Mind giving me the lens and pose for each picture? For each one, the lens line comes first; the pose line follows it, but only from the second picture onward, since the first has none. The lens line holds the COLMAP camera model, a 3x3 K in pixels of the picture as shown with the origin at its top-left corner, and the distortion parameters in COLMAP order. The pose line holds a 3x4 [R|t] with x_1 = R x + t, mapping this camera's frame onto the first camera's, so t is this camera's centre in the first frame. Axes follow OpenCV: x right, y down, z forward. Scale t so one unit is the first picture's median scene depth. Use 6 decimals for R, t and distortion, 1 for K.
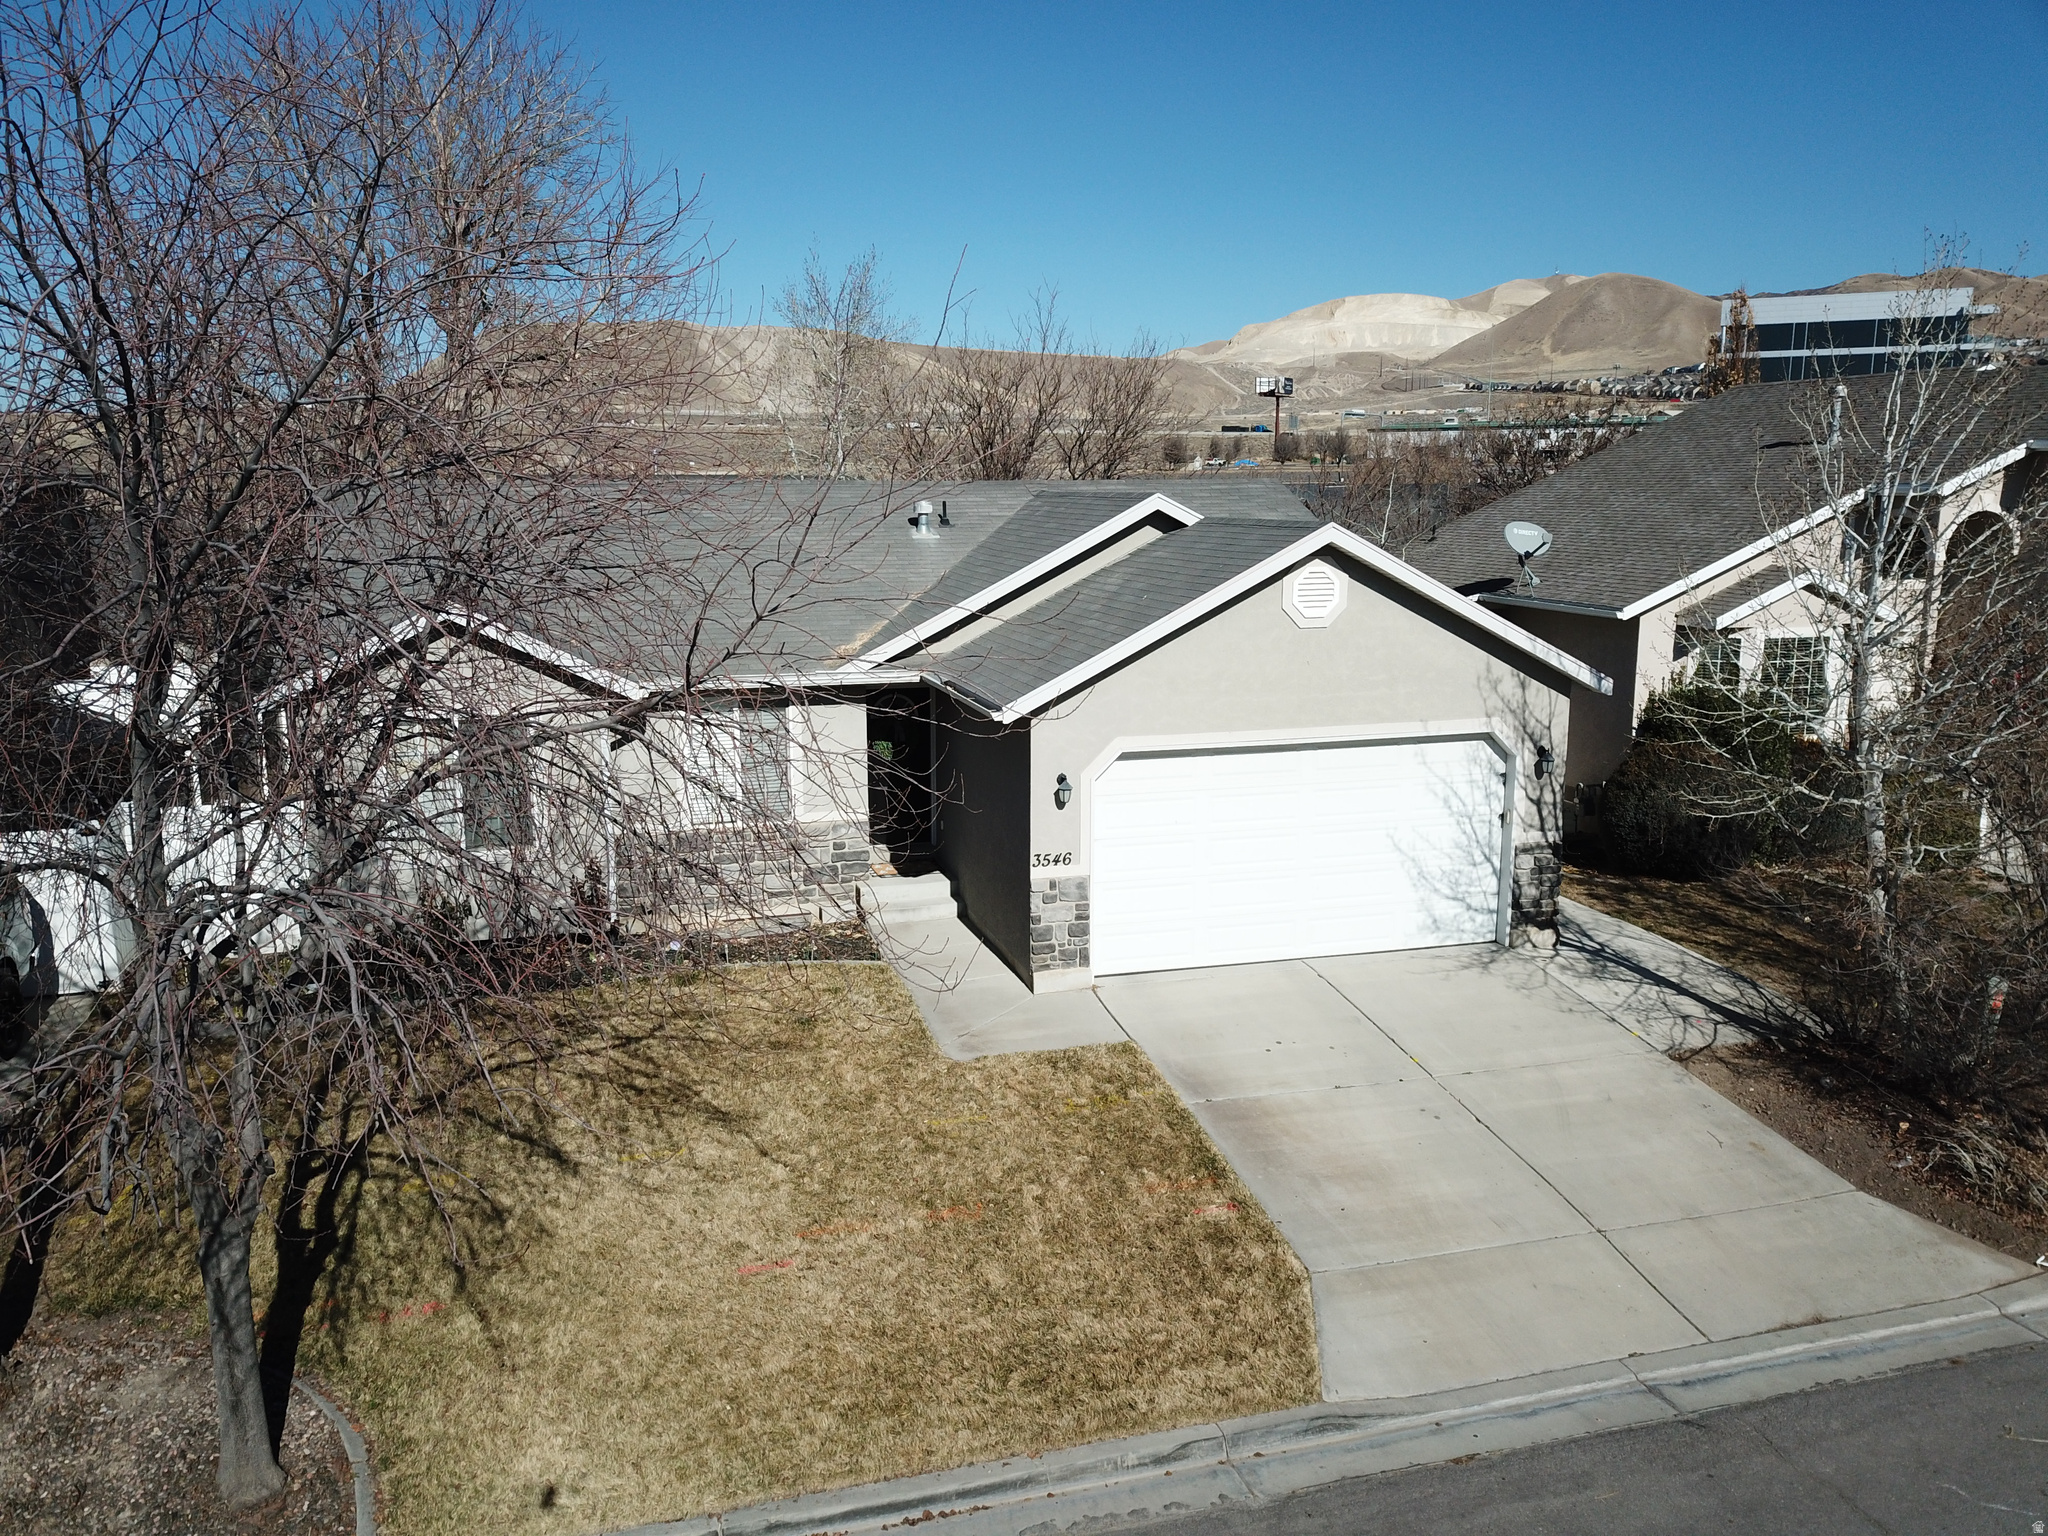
lens RADIAL K [[1565.2, 0, 1031.5], [0, 1565.2, 749.1], [0, 0, 1]] dist [0.003972, -0.005099]
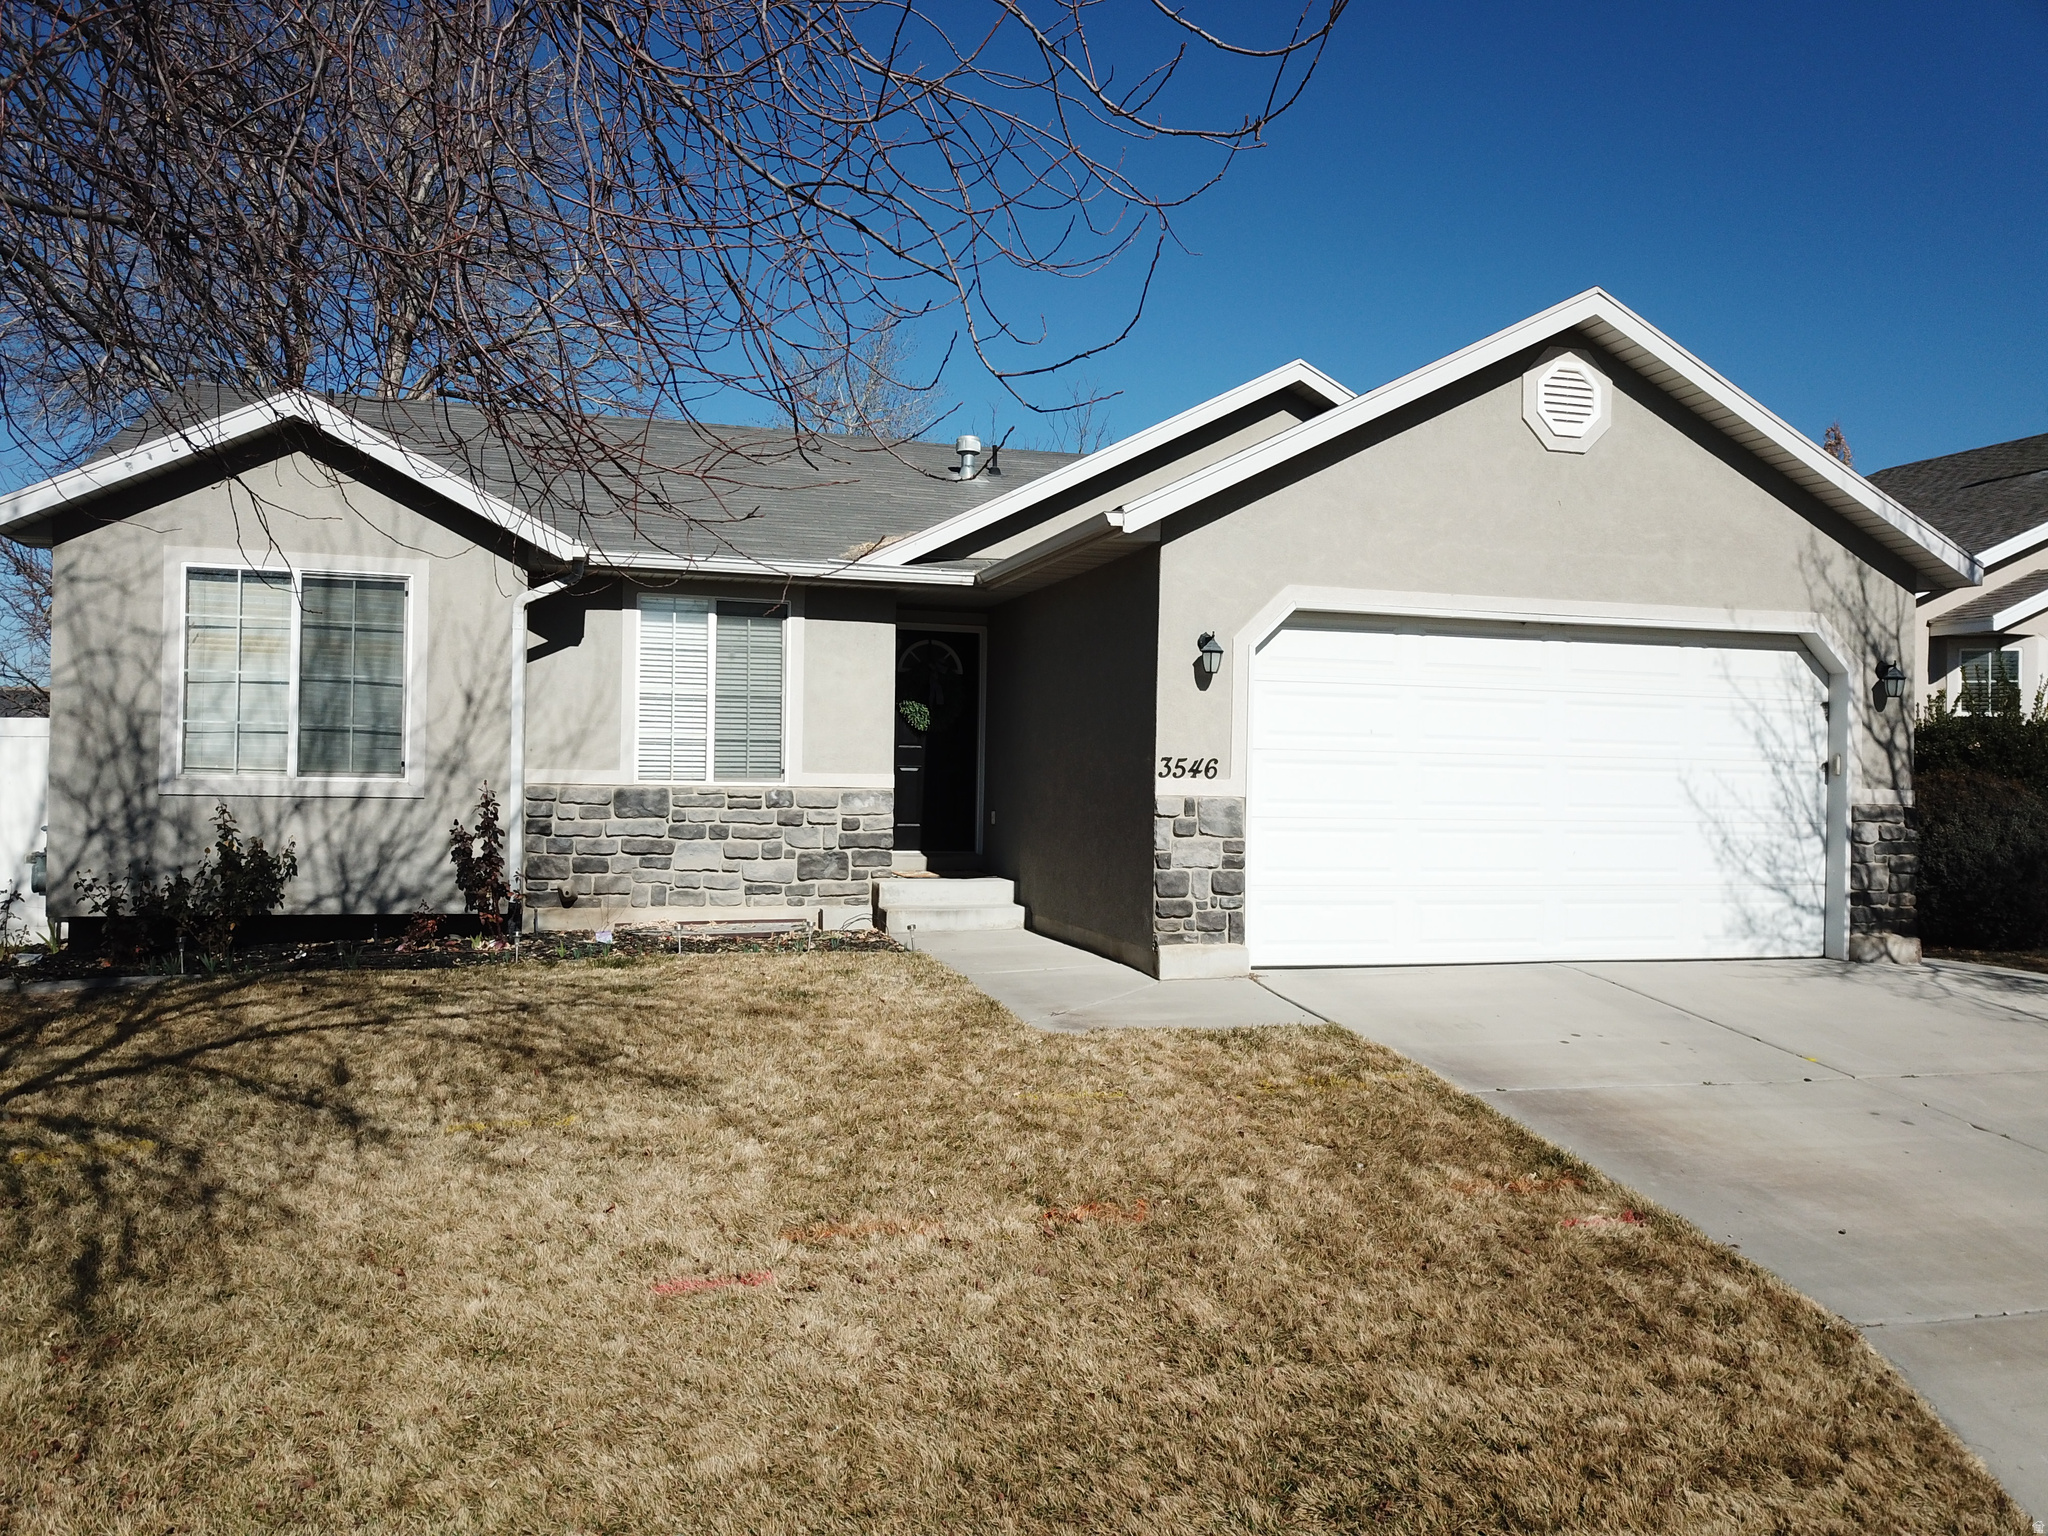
lens RADIAL K [[1565.2, 0, 1023.9], [0, 1565.2, 774.1], [0, 0, 1]] dist [0.003972, -0.005099]
pose [[0.999840, 0.017344, 0.004470, -0.064464], [-0.016349, 0.985687, -0.167794, 0.203174], [-0.007317, 0.167694, 0.985812, 0.403301]]
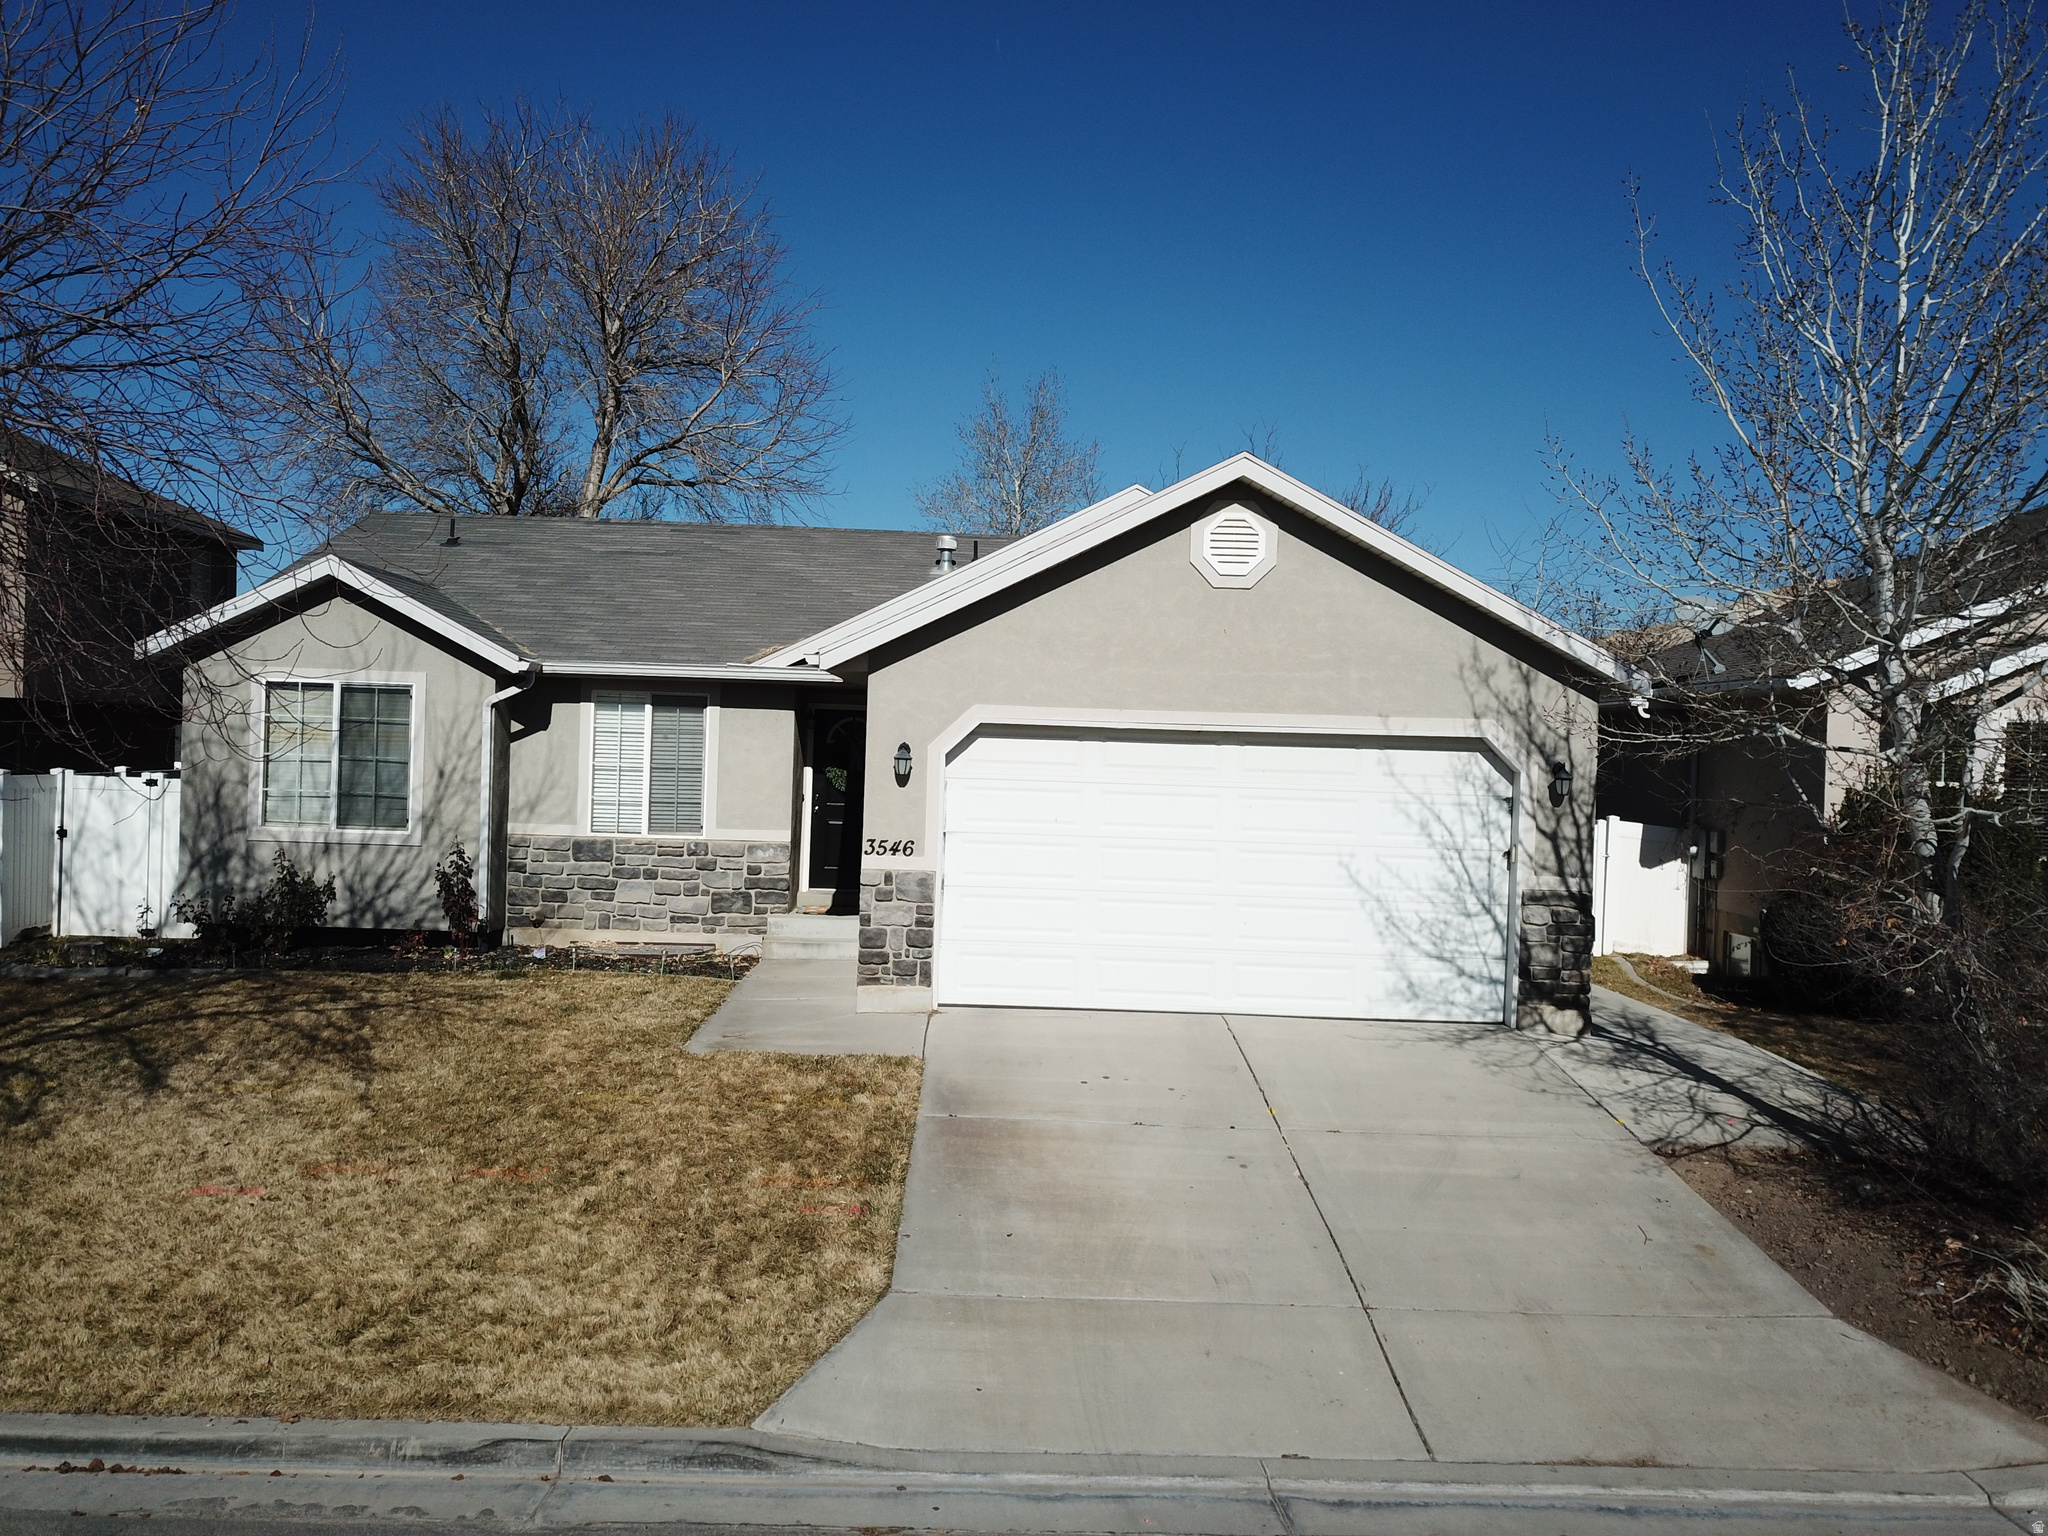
lens RADIAL K [[1565.2, 0, 1034.6], [0, 1565.2, 756.2], [0, 0, 1]] dist [0.003972, -0.005099]
pose [[0.965636, 0.033329, -0.257754, 0.333762], [-0.075698, 0.984813, -0.156250, 0.162940], [0.248631, 0.170392, 0.953493, 0.243264]]
